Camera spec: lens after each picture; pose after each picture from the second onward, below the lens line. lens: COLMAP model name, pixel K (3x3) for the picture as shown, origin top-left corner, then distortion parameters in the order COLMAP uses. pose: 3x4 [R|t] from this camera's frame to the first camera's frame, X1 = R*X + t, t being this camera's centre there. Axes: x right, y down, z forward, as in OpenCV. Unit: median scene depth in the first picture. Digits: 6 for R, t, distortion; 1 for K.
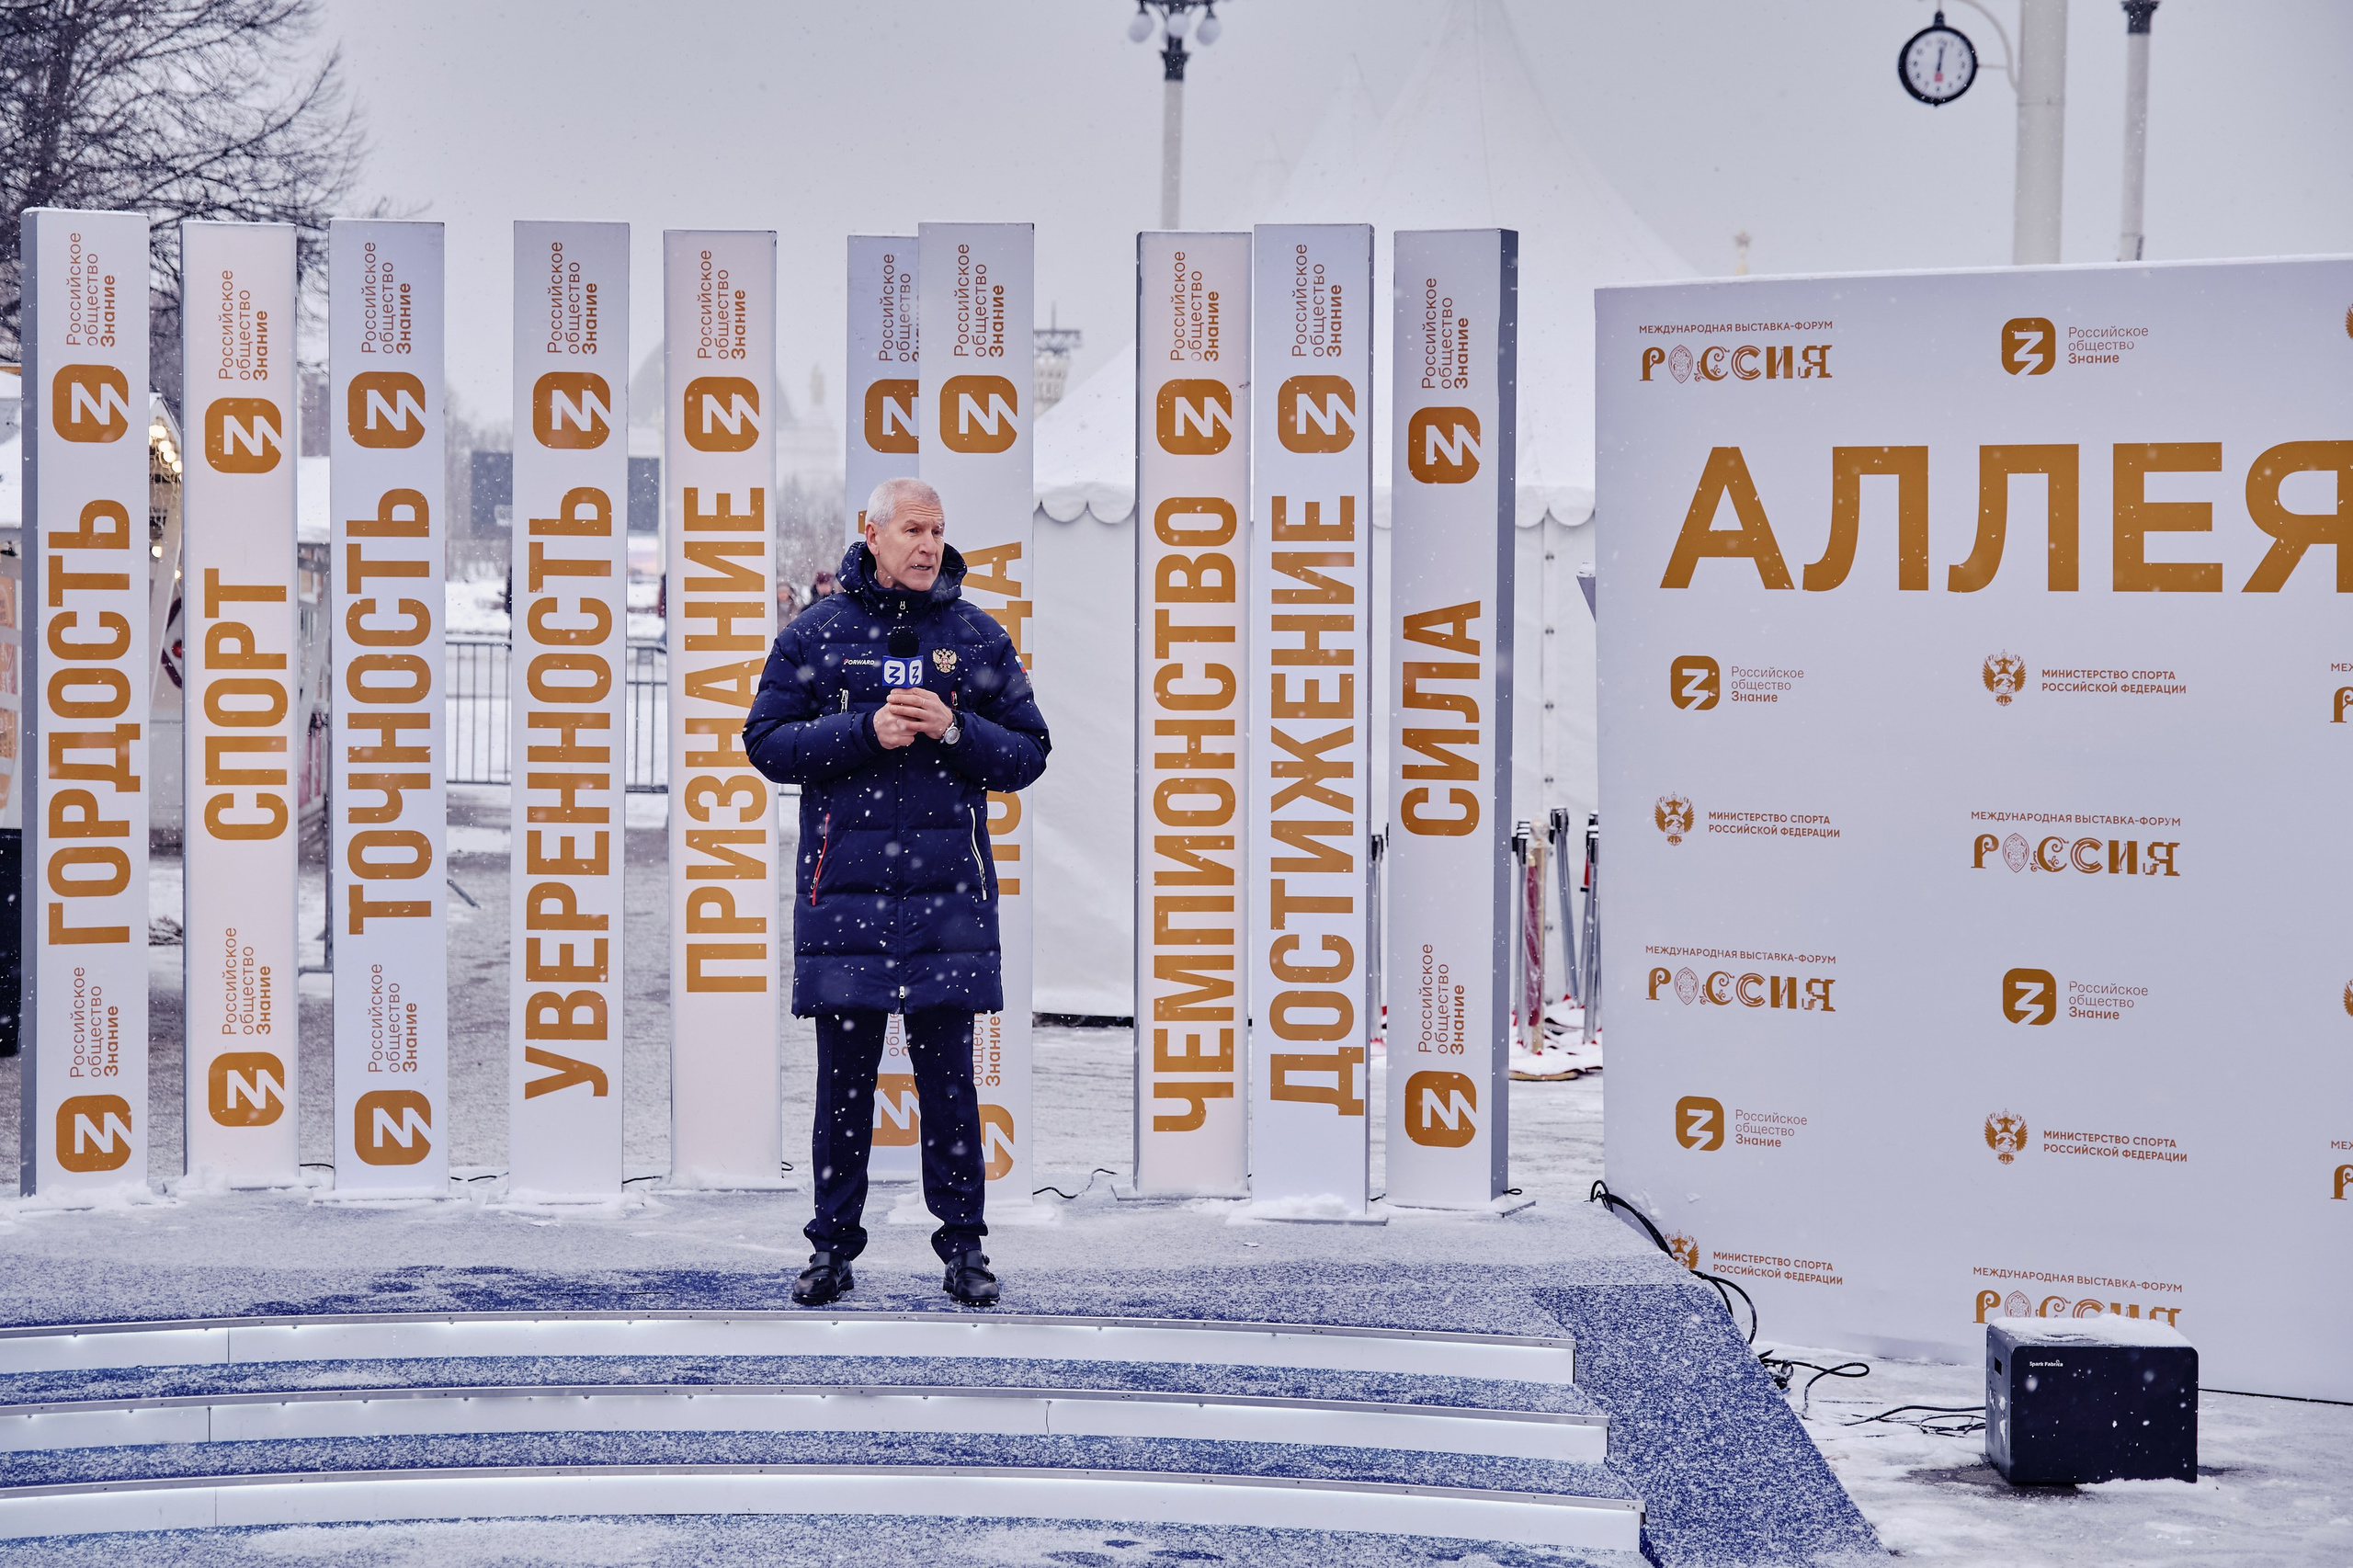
lens RADIAL K [[4662.7, 0, 1094.0], [0, 4662.7, 838.5], [0, 0, 1]] dist [0.052301, 0.188520]
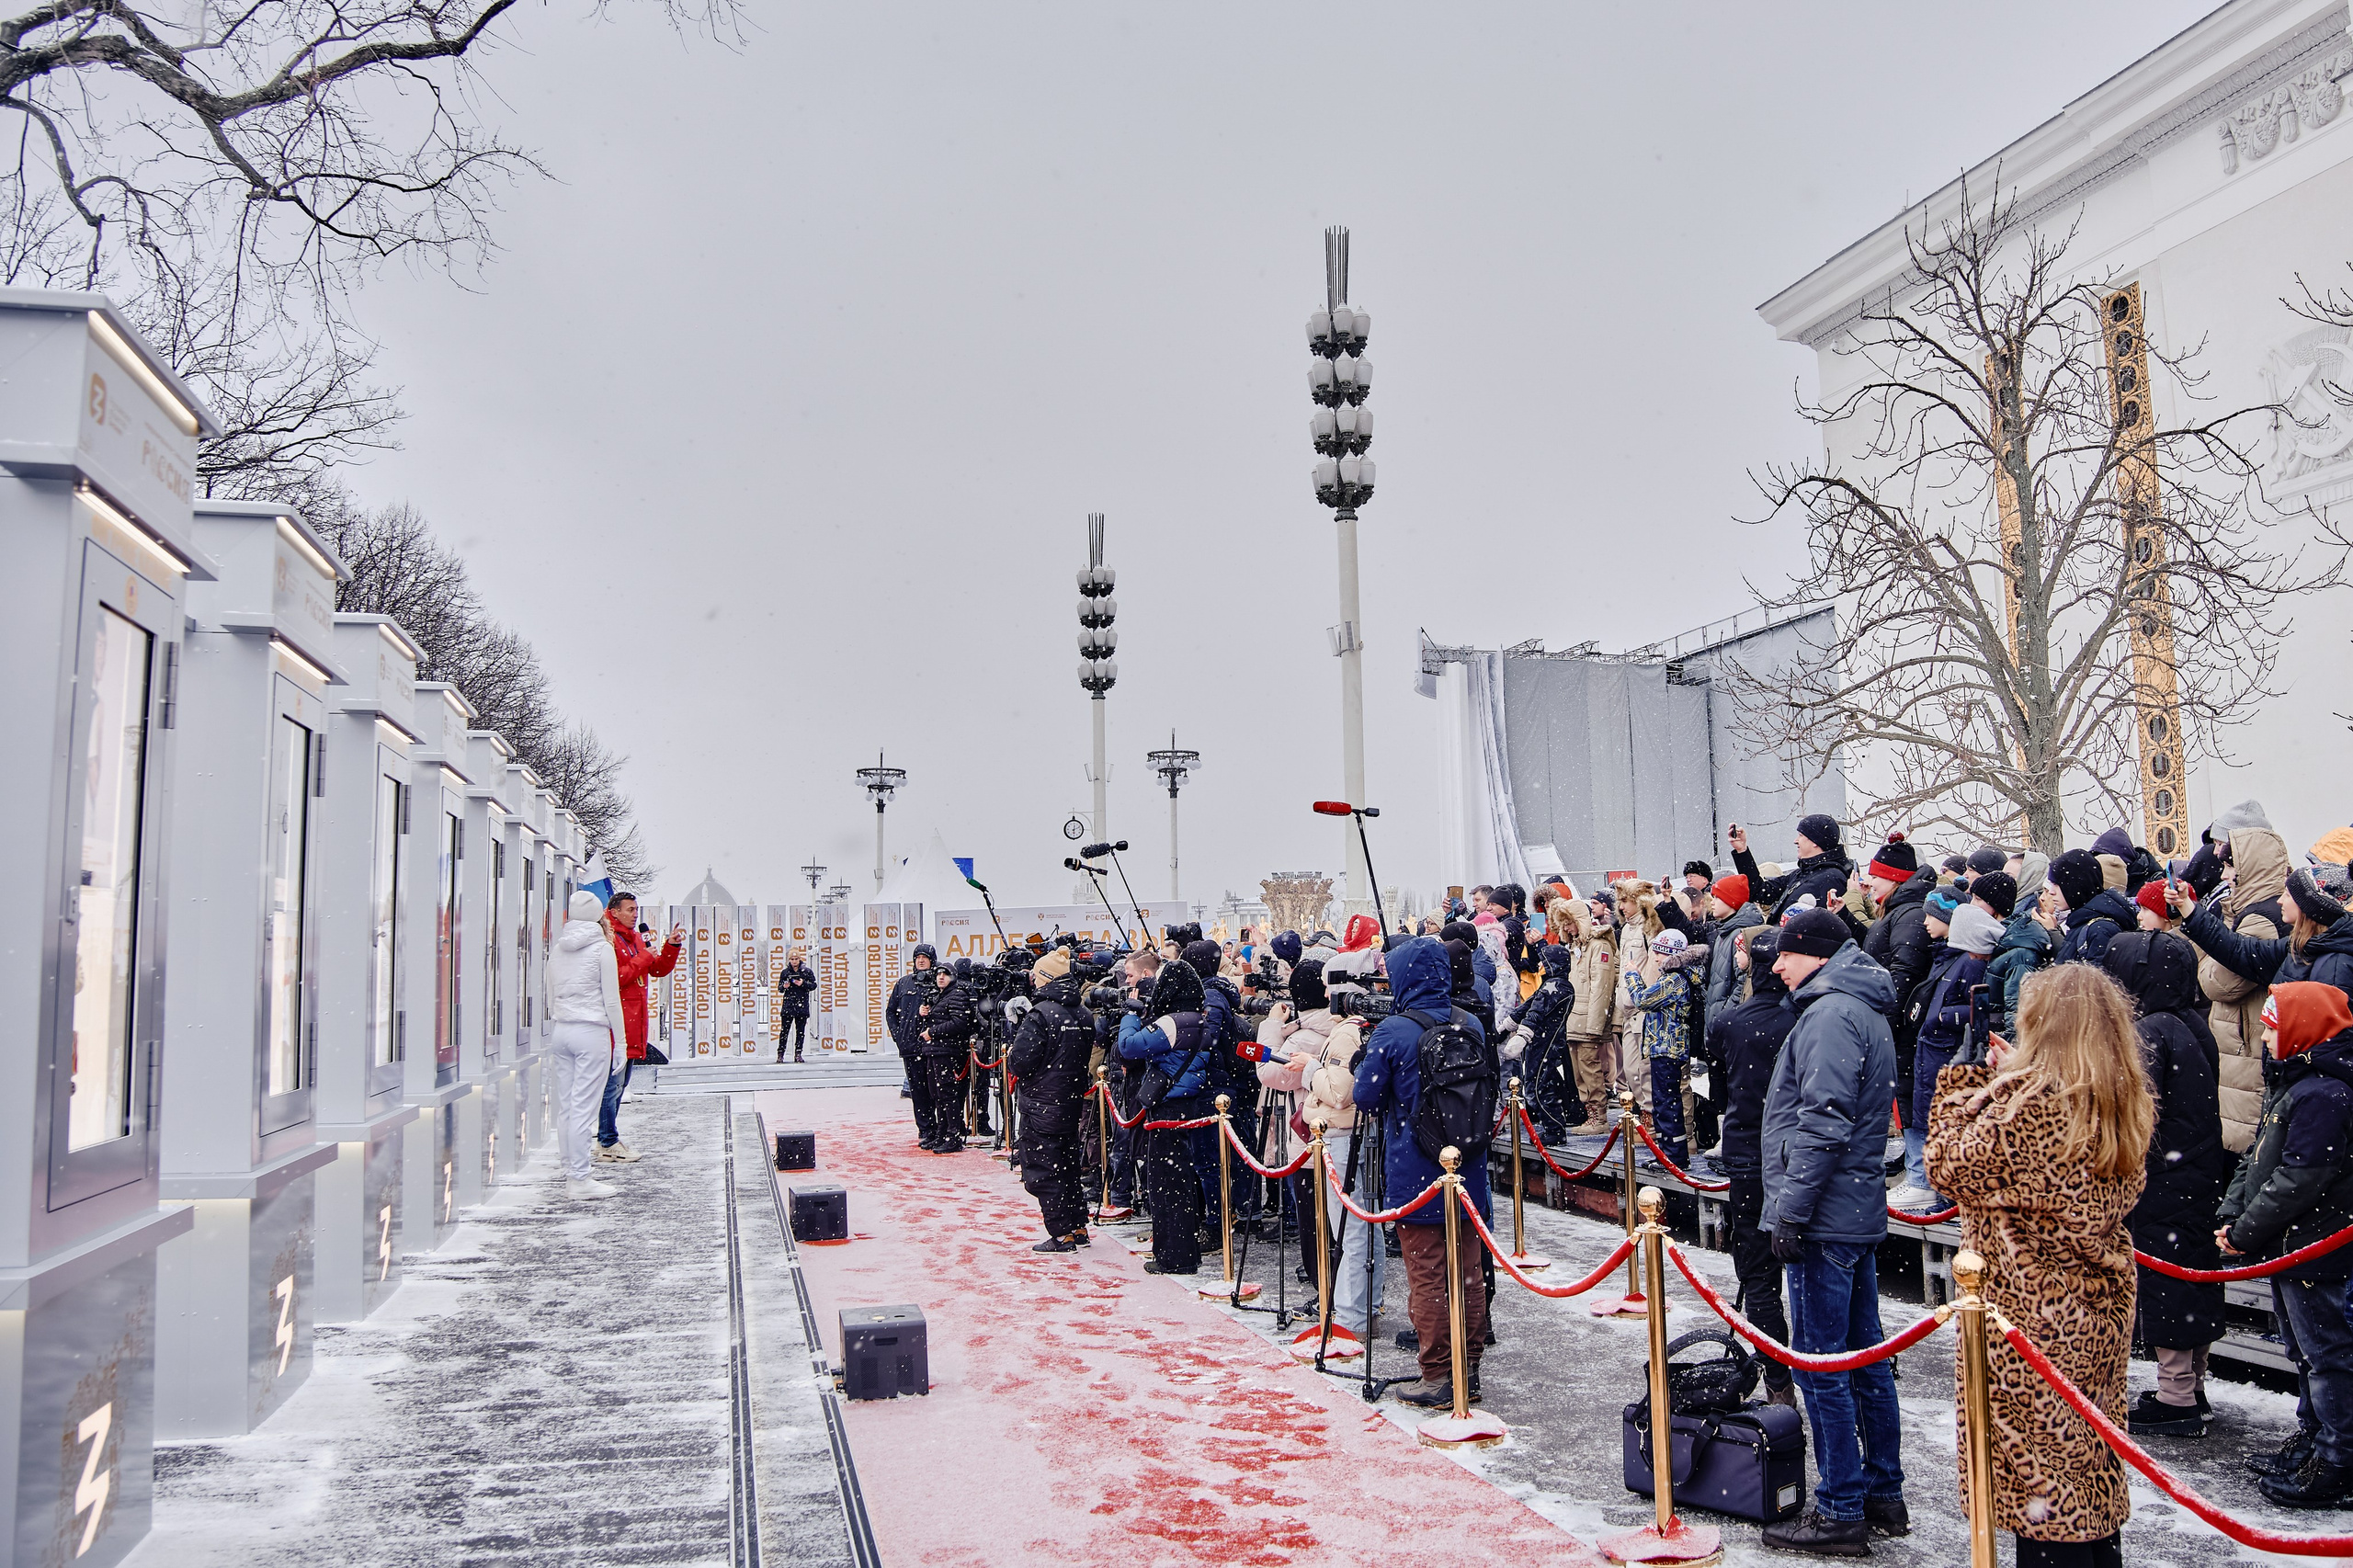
lens RADIAL K [[1639.1, 0, 1176.5], [0, 1639.1, 812.7], [0, 0, 1]] dist [-0.117958, 0.002451]
pose [[0.980989, -0.015164, 0.193469, -0.001665], [0.044154, 0.988235, -0.146429, 0.097655], [-0.188972, 0.152188, 0.970118, -1.329375]]
